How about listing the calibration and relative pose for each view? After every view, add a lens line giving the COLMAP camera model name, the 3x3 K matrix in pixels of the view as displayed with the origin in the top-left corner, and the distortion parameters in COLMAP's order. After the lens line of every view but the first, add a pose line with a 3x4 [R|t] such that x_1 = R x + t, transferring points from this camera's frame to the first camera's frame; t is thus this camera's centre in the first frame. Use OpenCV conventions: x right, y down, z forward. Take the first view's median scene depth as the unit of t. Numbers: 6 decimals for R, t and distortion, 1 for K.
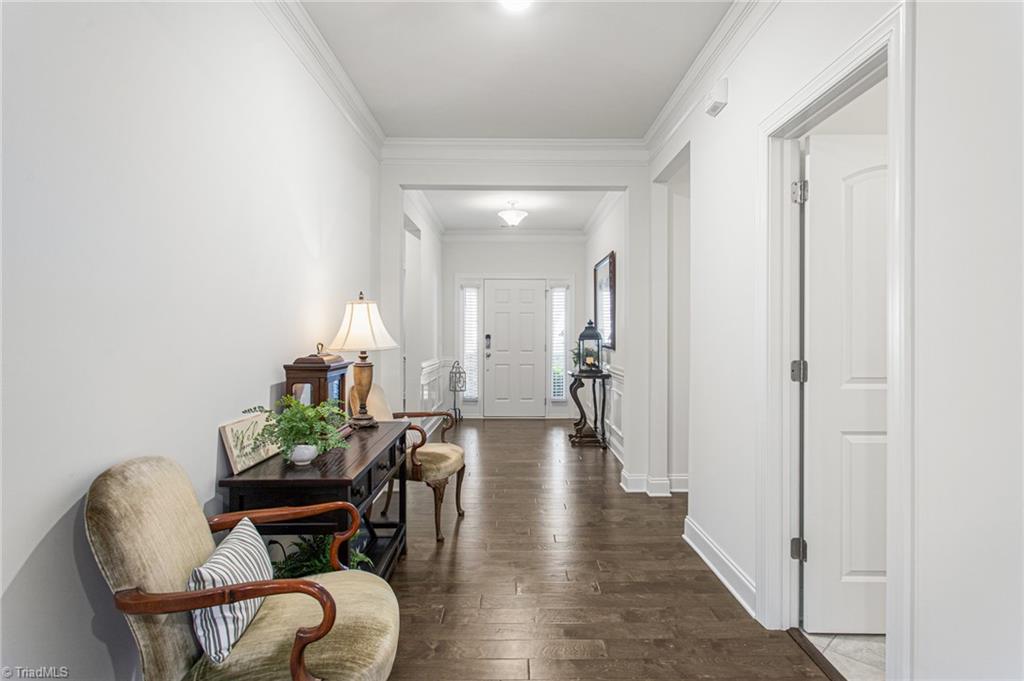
lens RADIAL K [[592.7, 0, 512.8], [0, 592.7, 338.1], [0, 0, 1]] dist [-0.001086, -0.000075]
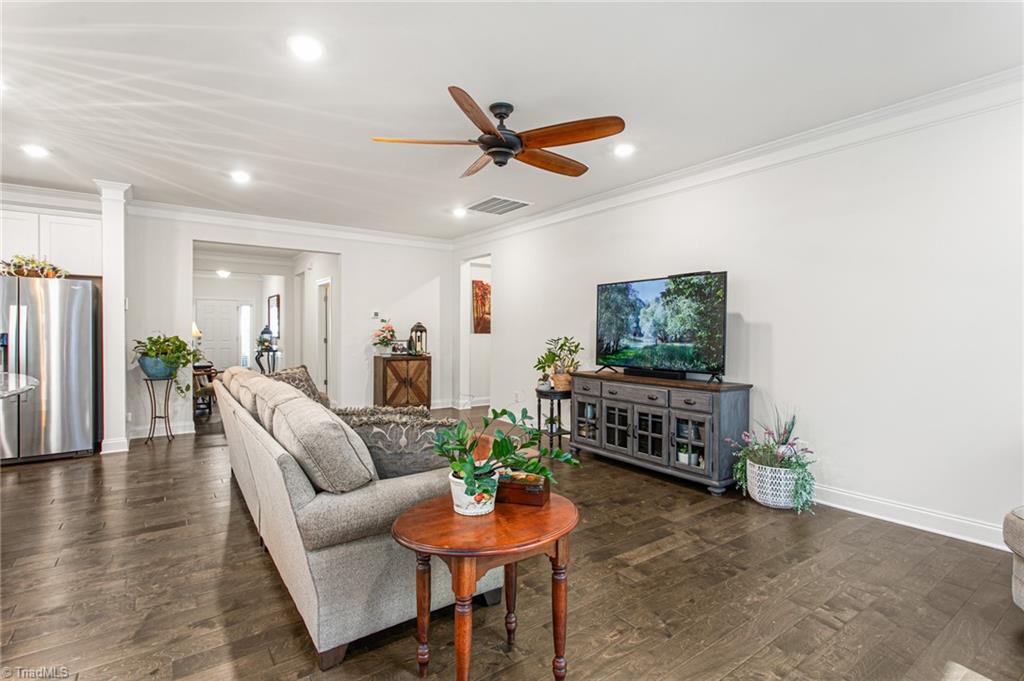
lens RADIAL K [[490.8, 0, 514.9], [0, 490.8, 335.7], [0, 0, 1]] dist [-0.004166, -0.001800]
pose [[0.817258, 0.002265, 0.576268, -0.151369], [-0.002781, 0.999996, 0.000014, 0.005580], [-0.576265, -0.001614, 0.817261, -0.925558]]
